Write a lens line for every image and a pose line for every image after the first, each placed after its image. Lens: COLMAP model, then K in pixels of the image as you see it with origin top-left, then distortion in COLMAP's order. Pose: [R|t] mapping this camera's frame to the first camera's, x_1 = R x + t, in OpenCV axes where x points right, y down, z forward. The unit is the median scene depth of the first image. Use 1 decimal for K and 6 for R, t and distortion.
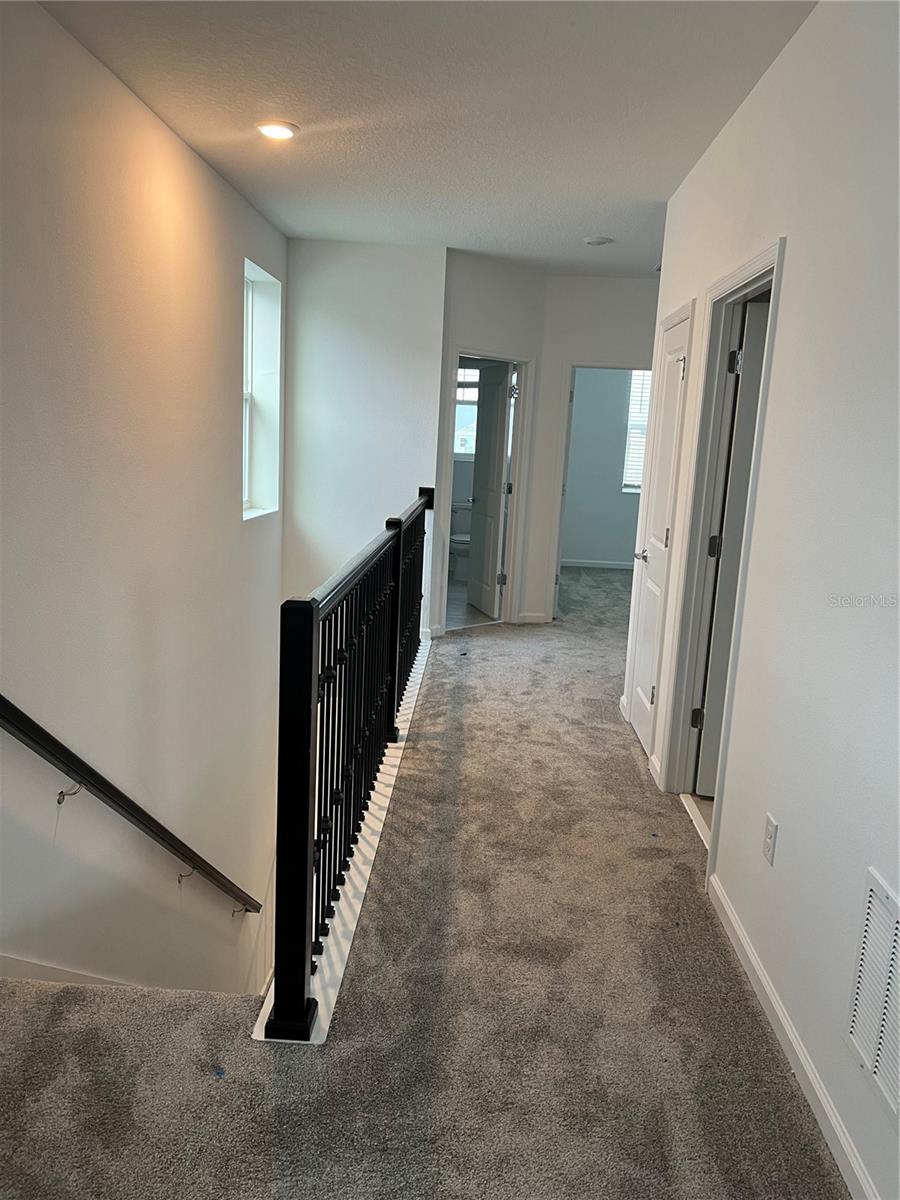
lens RADIAL K [[888.6, 0, 459.6], [0, 888.6, 597.5], [0, 0, 1]] dist [0.034702, -0.048022]
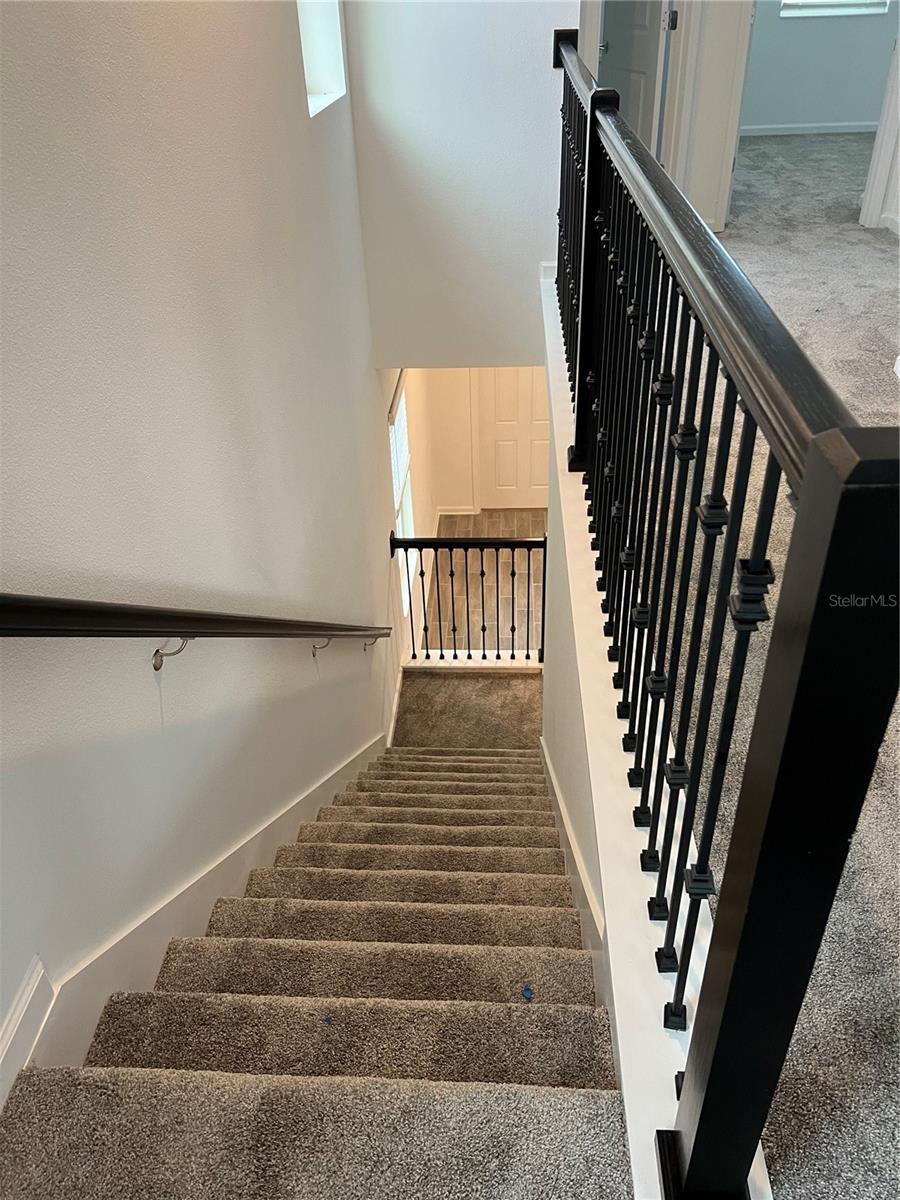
lens RADIAL K [[888.6, 0, 447.4], [0, 888.6, 596.6], [0, 0, 1]] dist [0.034702, -0.048022]
pose [[0.995846, -0.056683, -0.071263, -0.088349], [0.081359, 0.905350, 0.416800, -0.024786], [0.040892, -0.420867, 0.906200, 0.206572]]
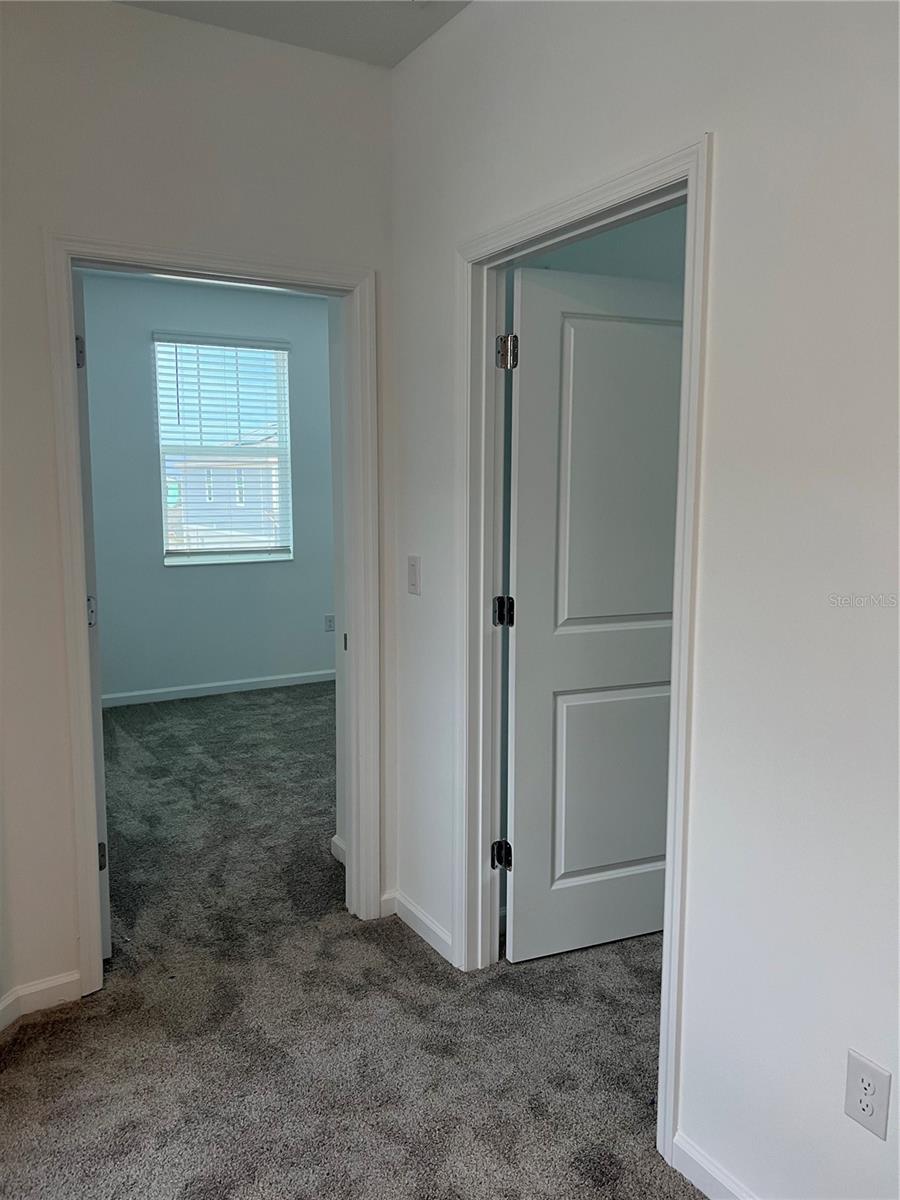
lens RADIAL K [[928.5, 0, 448.9], [0, 928.5, 608.7], [0, 0, 1]] dist [0.006861, 0.000820]
pose [[0.848739, -0.110311, 0.517179, 0.046131], [0.126425, 0.991968, 0.004107, -0.105809], [-0.513478, 0.061899, 0.855868, 0.616353]]
